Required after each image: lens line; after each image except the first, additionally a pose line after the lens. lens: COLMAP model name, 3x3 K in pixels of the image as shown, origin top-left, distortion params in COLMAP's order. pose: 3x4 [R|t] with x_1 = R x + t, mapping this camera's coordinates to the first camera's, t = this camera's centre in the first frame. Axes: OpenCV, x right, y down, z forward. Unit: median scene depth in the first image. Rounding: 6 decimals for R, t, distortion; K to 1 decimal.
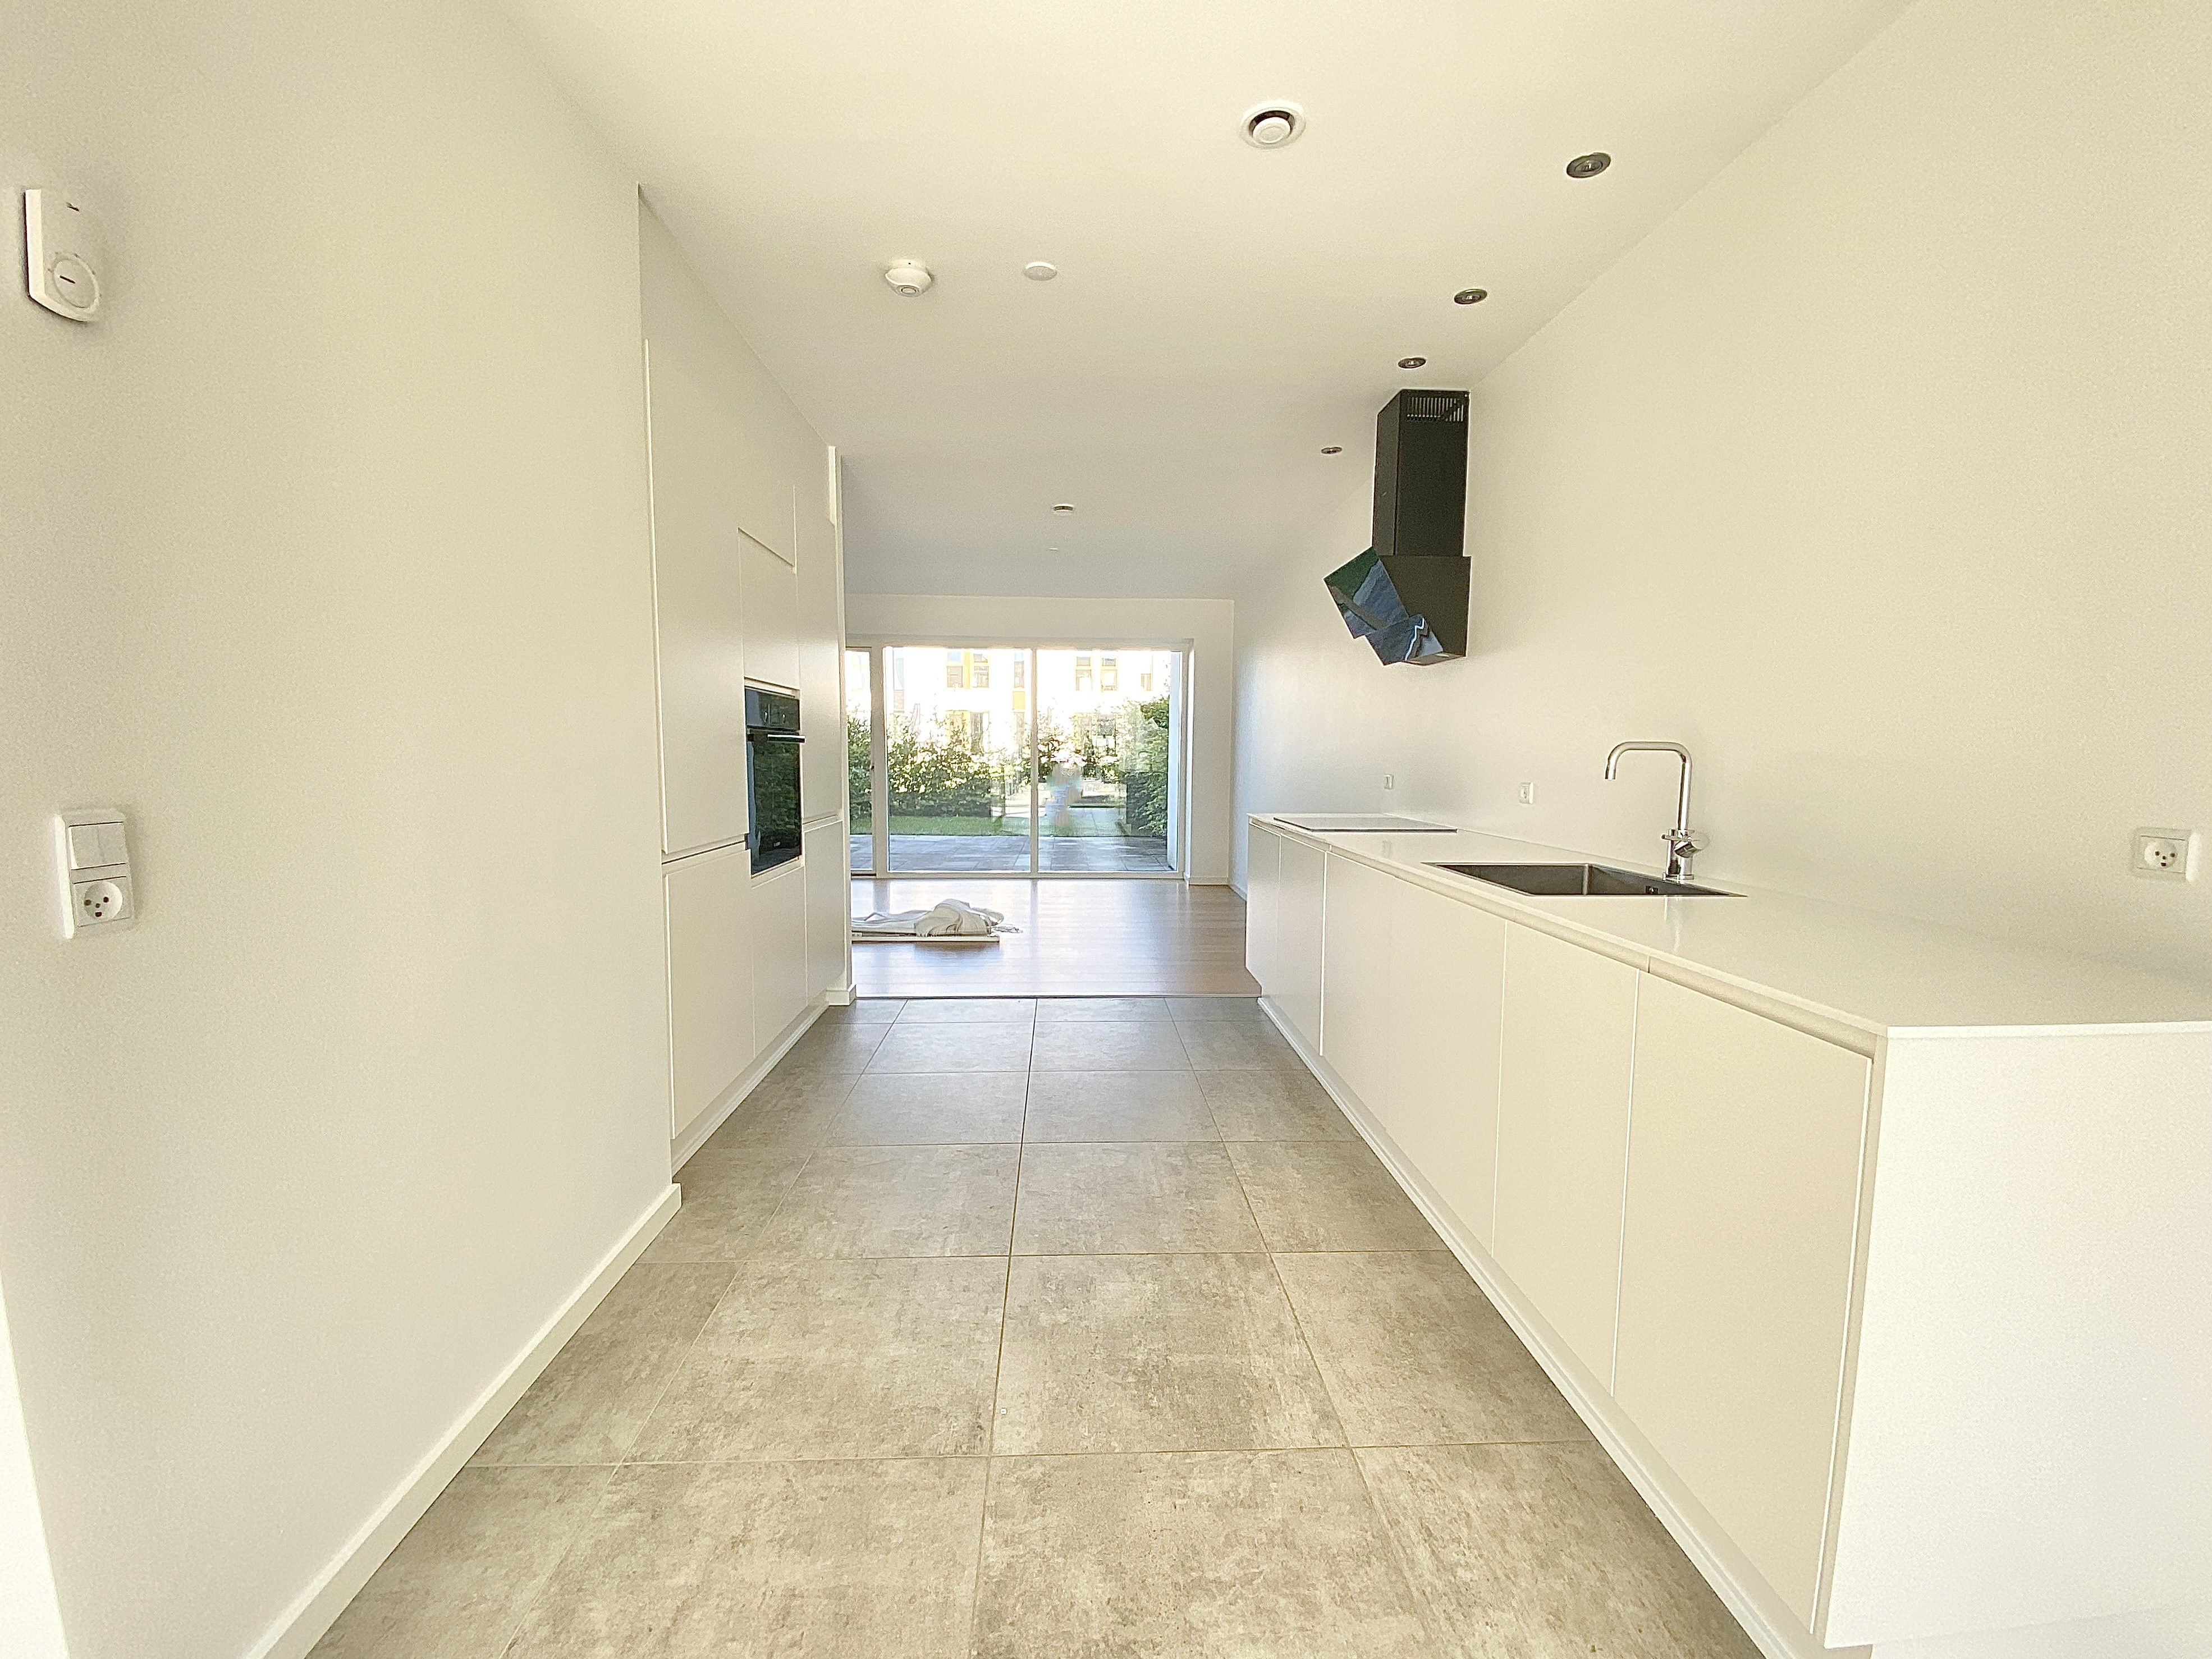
lens RADIAL K [[892.5, 0, 1090.3], [0, 892.5, 832.5], [0, 0, 1]] dist [0.007857, -0.003499]
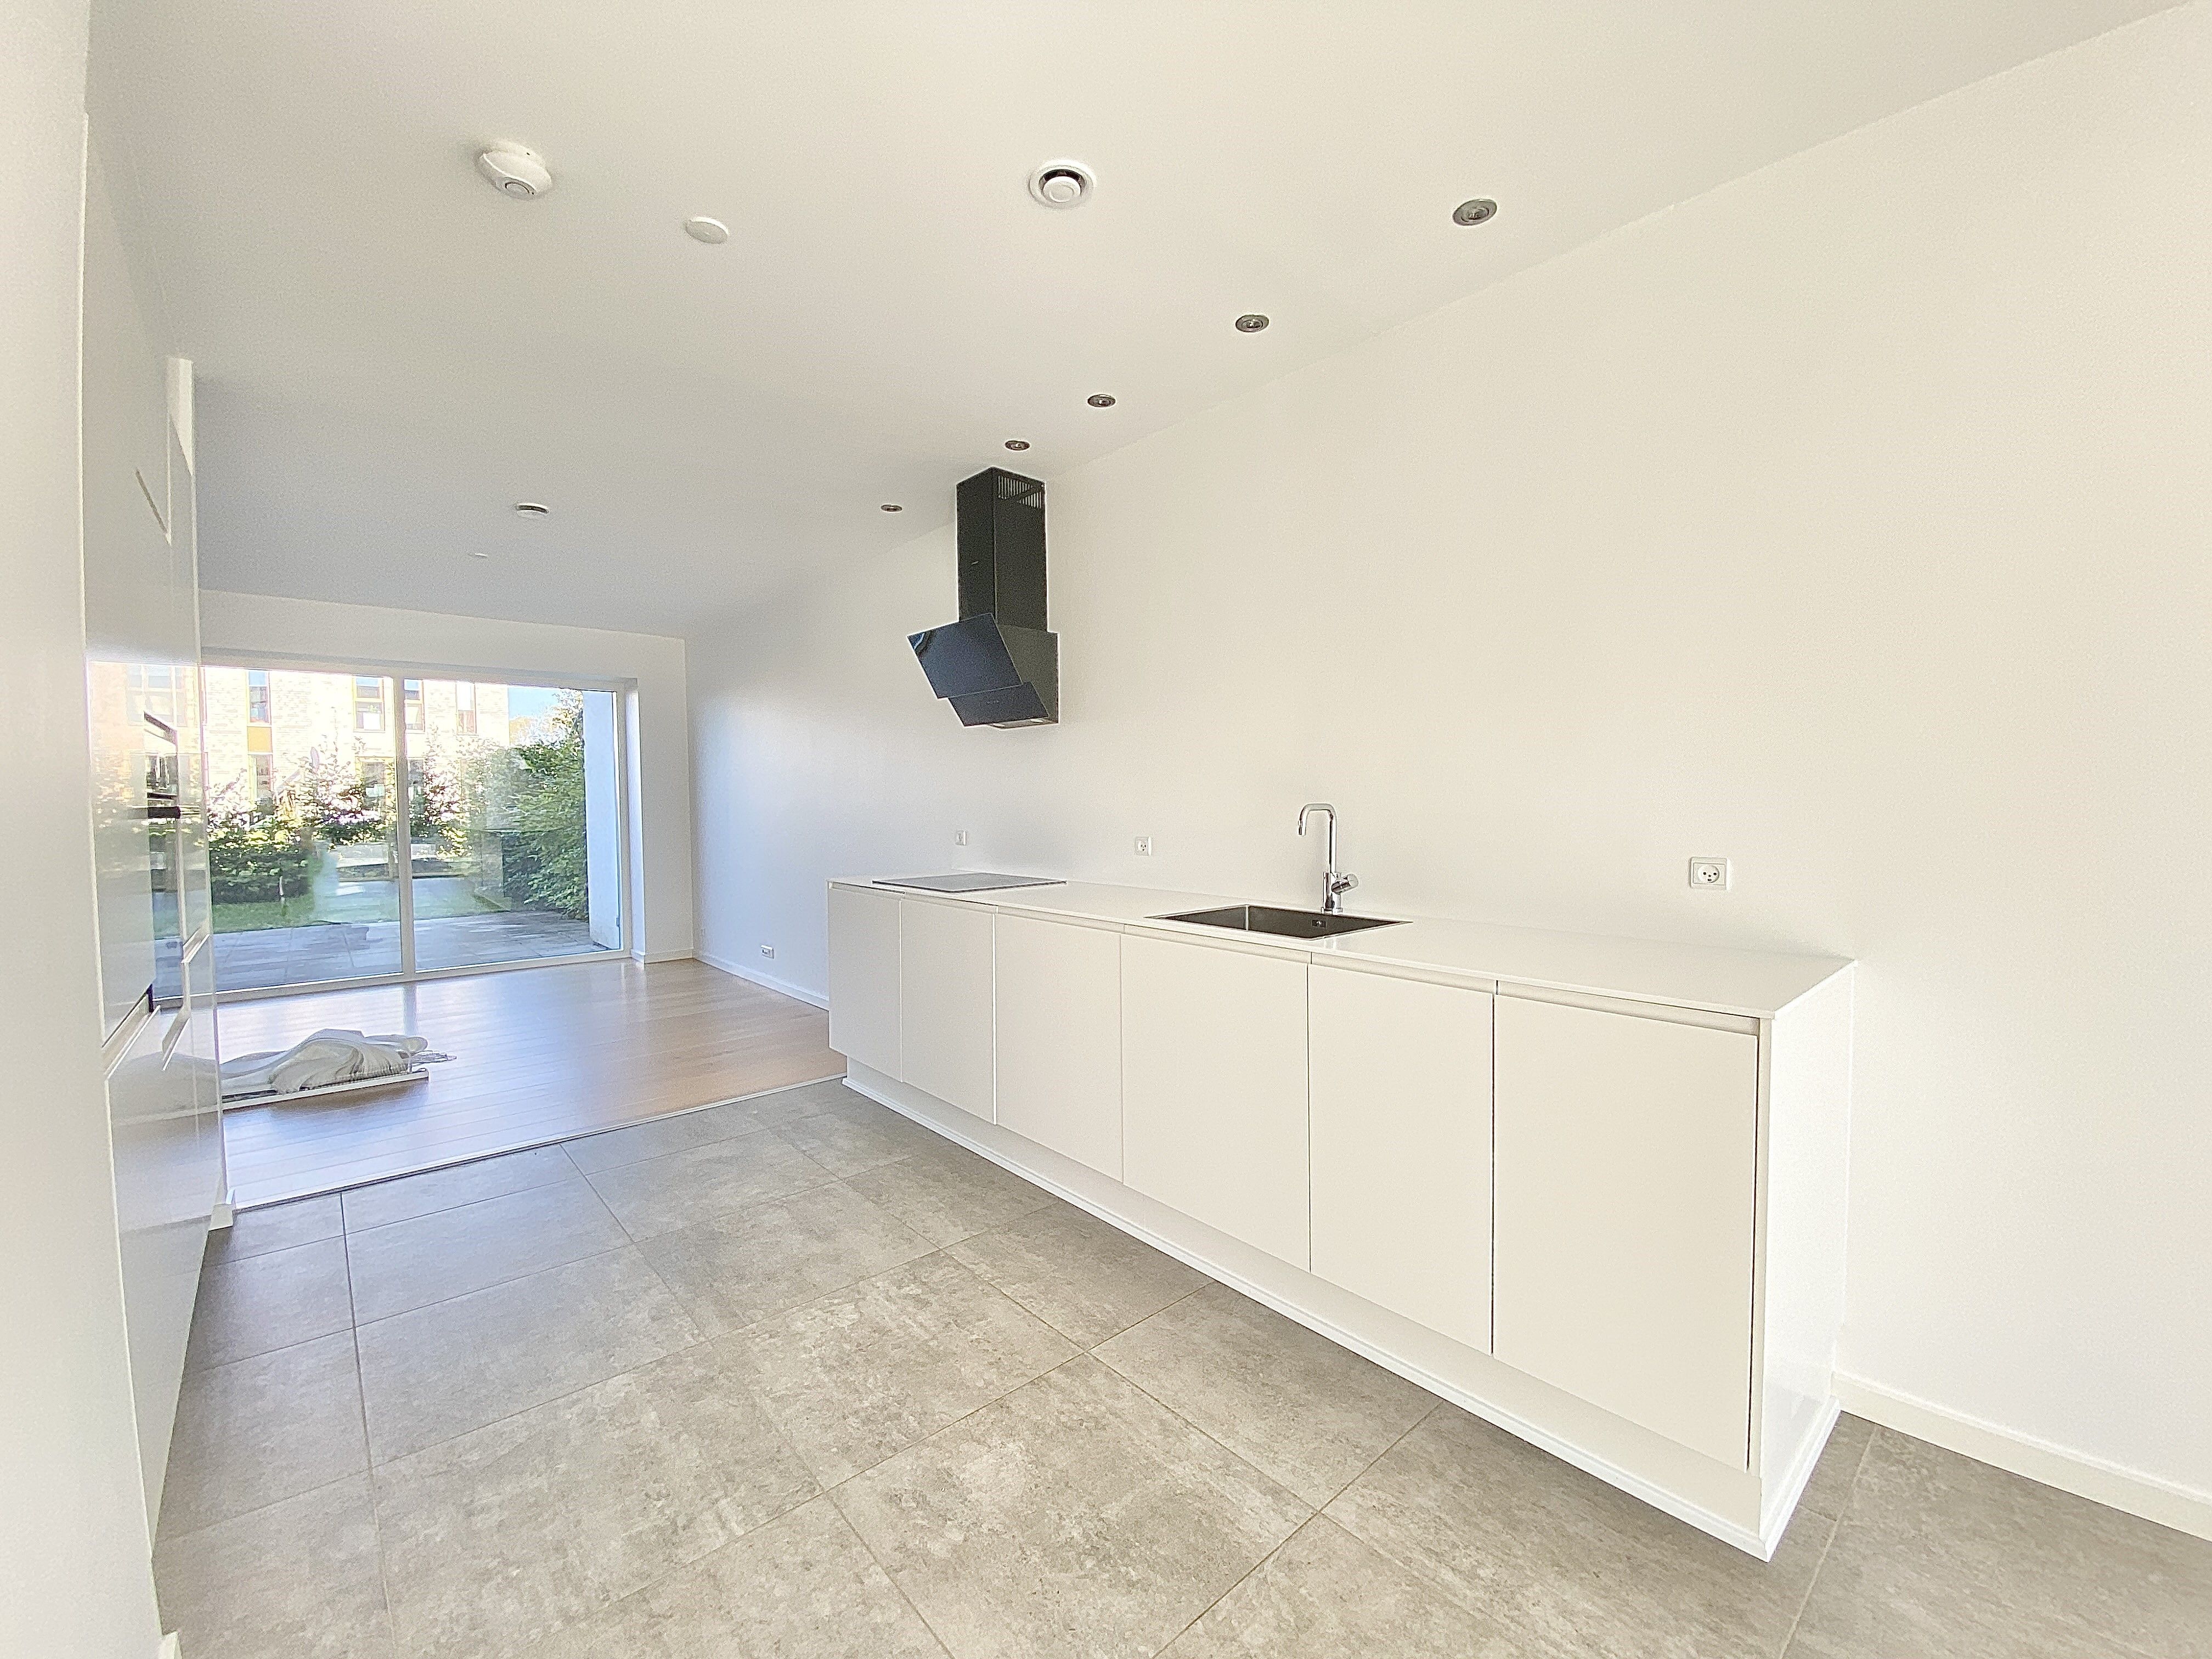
lens RADIAL K [[892.5, 0, 1094.1], [0, 892.5, 833.2], [0, 0, 1]] dist [0.007857, -0.003499]
pose [[0.784658, -0.037753, 0.618778, -0.356635], [0.072682, 0.996862, -0.031345, -0.042130], [-0.615654, 0.069569, 0.784940, 0.222602]]
